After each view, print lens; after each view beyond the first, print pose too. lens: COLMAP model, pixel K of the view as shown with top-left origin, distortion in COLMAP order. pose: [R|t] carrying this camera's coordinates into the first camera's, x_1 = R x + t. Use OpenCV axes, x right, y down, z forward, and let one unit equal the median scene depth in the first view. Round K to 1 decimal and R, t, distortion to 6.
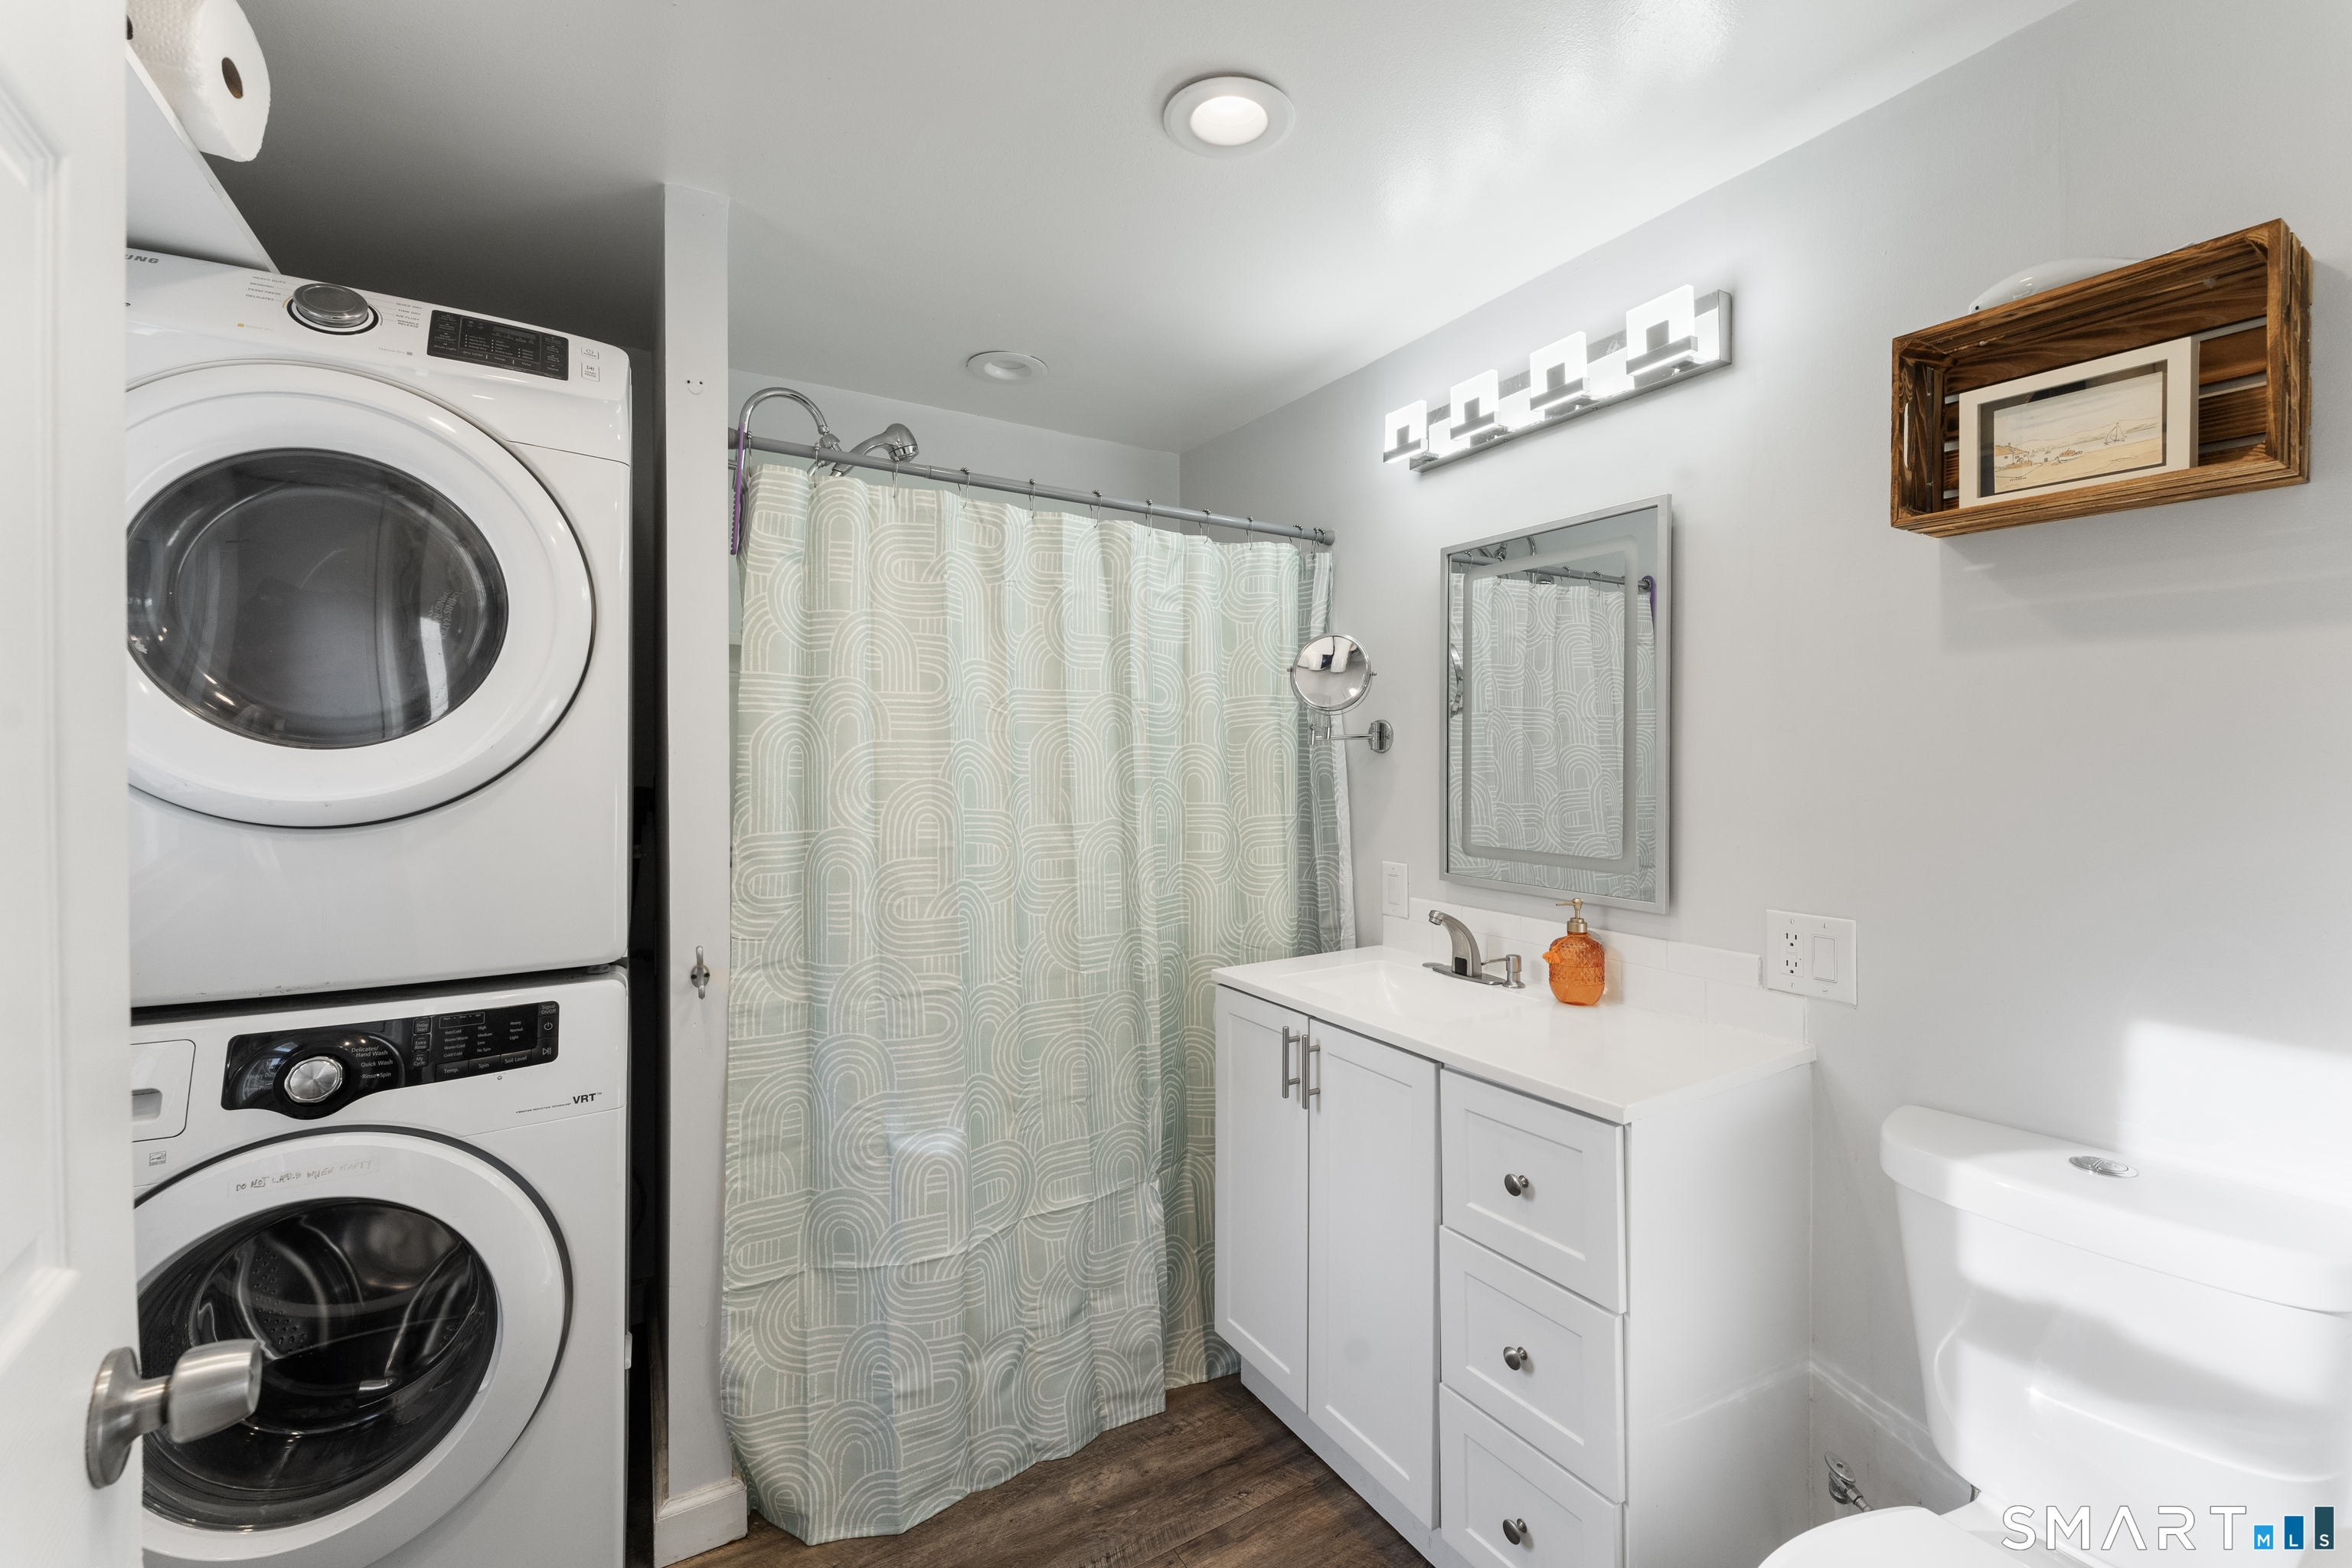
lens RADIAL K [[959.1, 0, 1176.0], [0, 959.1, 771.5], [0, 0, 1]] dist [0.001057, -0.000187]
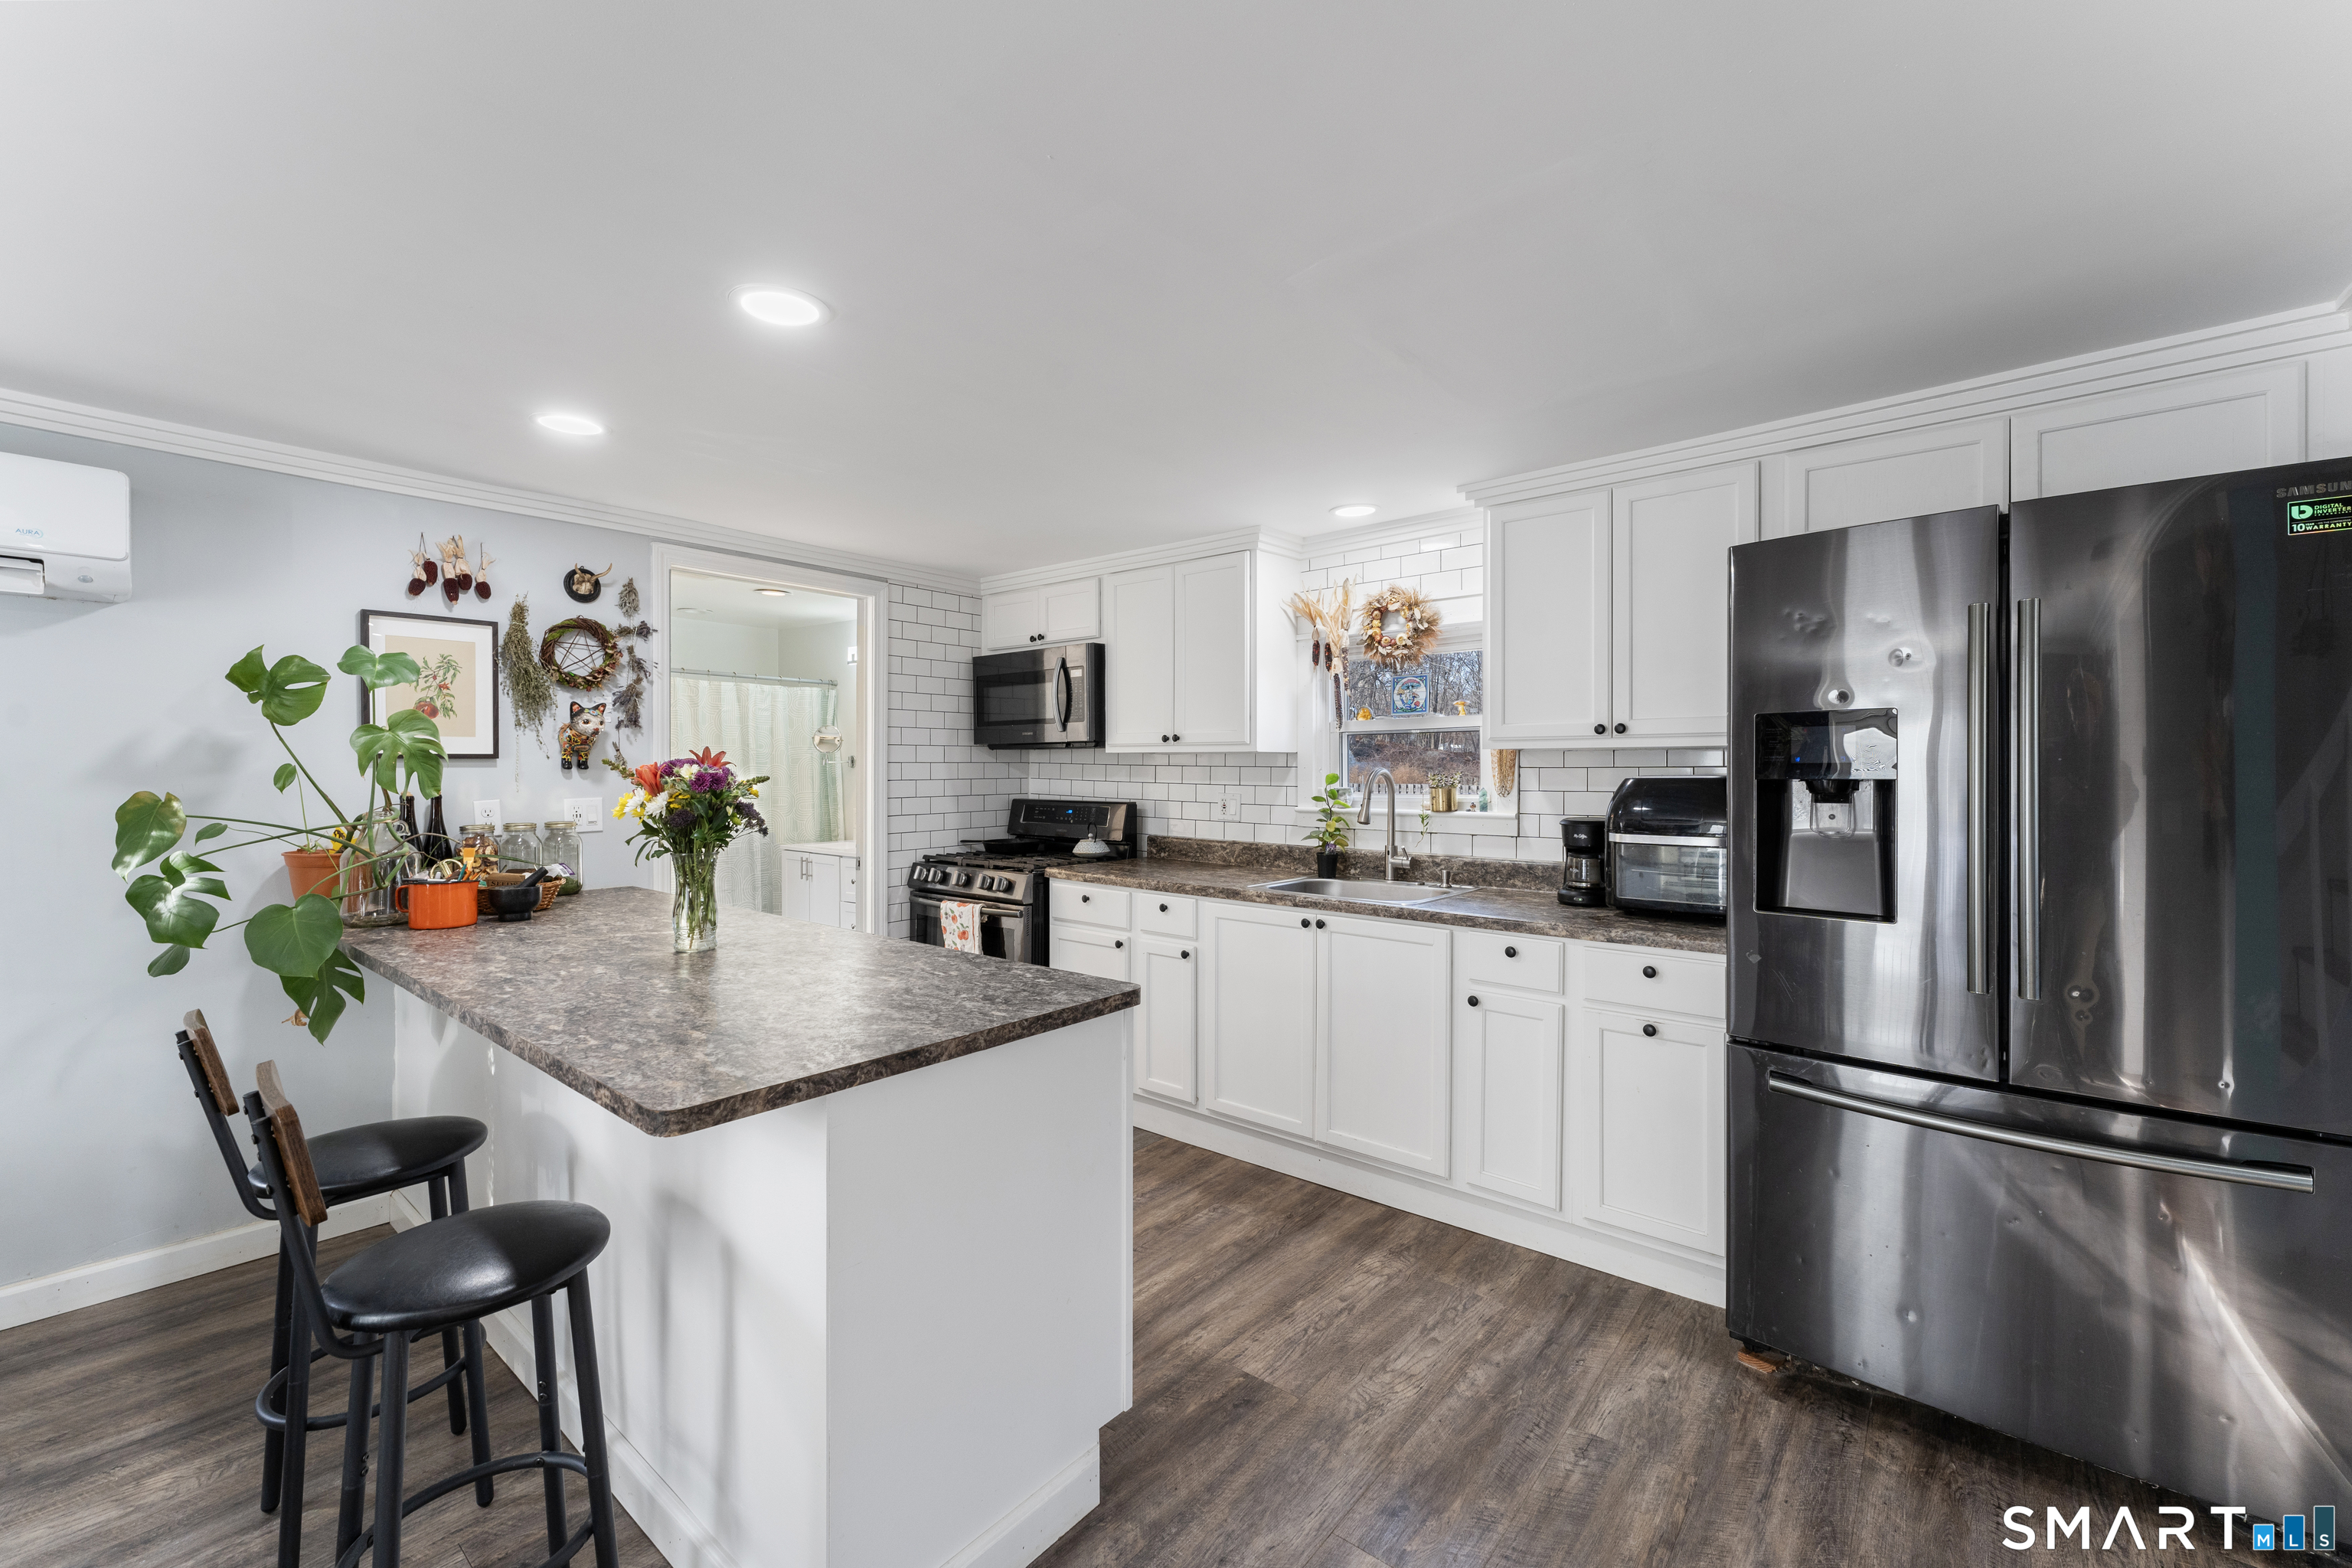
lens RADIAL K [[959.1, 0, 1181.5], [0, 959.1, 775.9], [0, 0, 1]] dist [0.001057, -0.000187]
pose [[0.942254, -0.003515, 0.334882, 0.187784], [0.003556, 0.999994, 0.000491, 0.005447], [-0.334882, 0.000728, 0.942260, -1.879526]]
